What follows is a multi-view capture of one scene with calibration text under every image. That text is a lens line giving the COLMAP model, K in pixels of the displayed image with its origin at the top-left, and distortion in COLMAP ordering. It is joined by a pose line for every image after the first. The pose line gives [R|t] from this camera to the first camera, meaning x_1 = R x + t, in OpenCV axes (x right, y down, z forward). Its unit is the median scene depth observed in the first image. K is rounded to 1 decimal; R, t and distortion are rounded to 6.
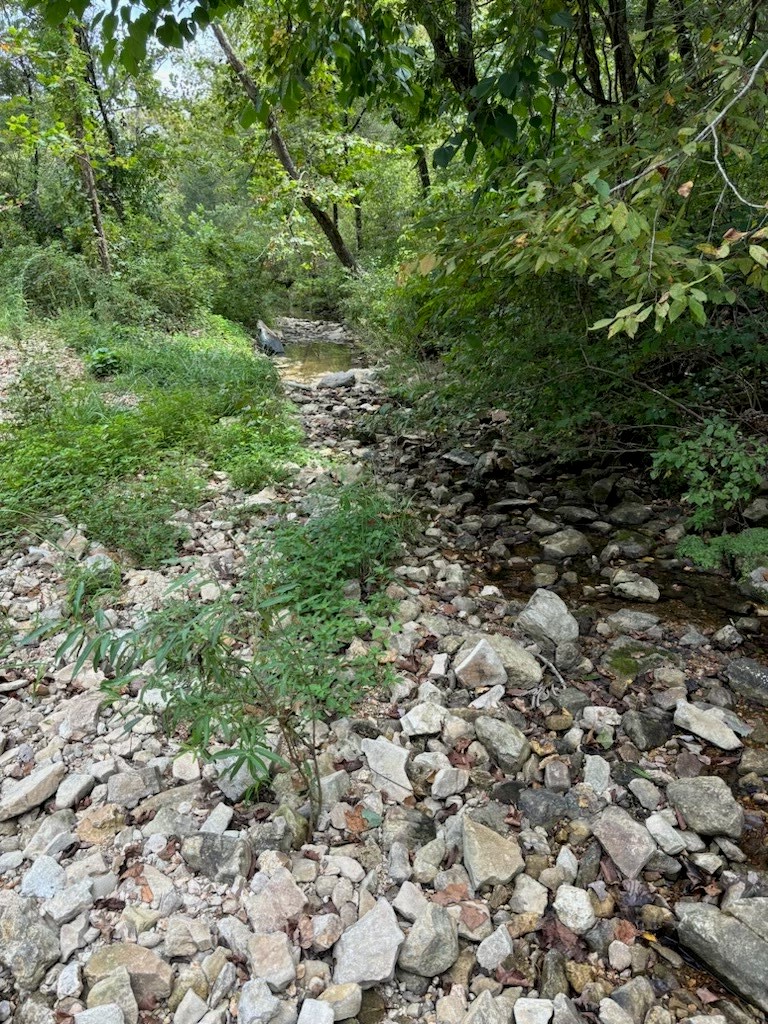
lens RADIAL K [[775.4, 0, 386.2], [0, 775.4, 520.8], [0, 0, 1]] dist [0.057866, -0.052848]
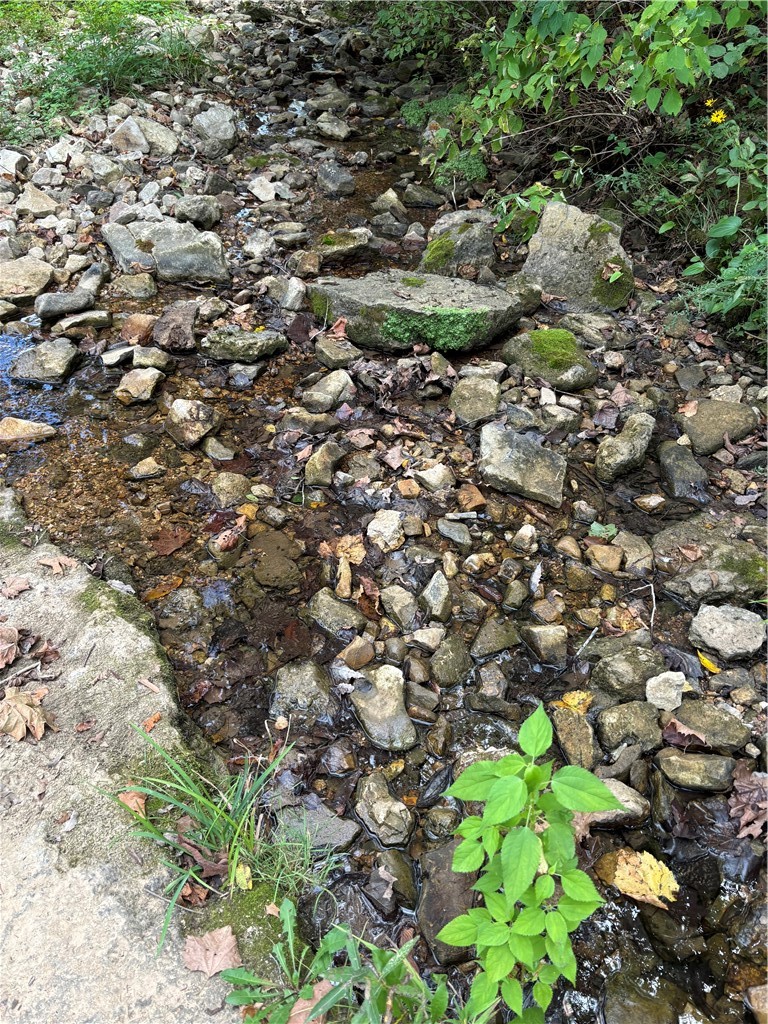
lens RADIAL K [[775.4, 0, 386.2], [0, 775.4, 520.8], [0, 0, 1]] dist [0.057866, -0.052848]
pose [[0.990059, 0.129814, -0.054134, 0.651831], [-0.098274, 0.913824, 0.394040, 0.184766], [0.100621, -0.384803, 0.917498, -0.478736]]
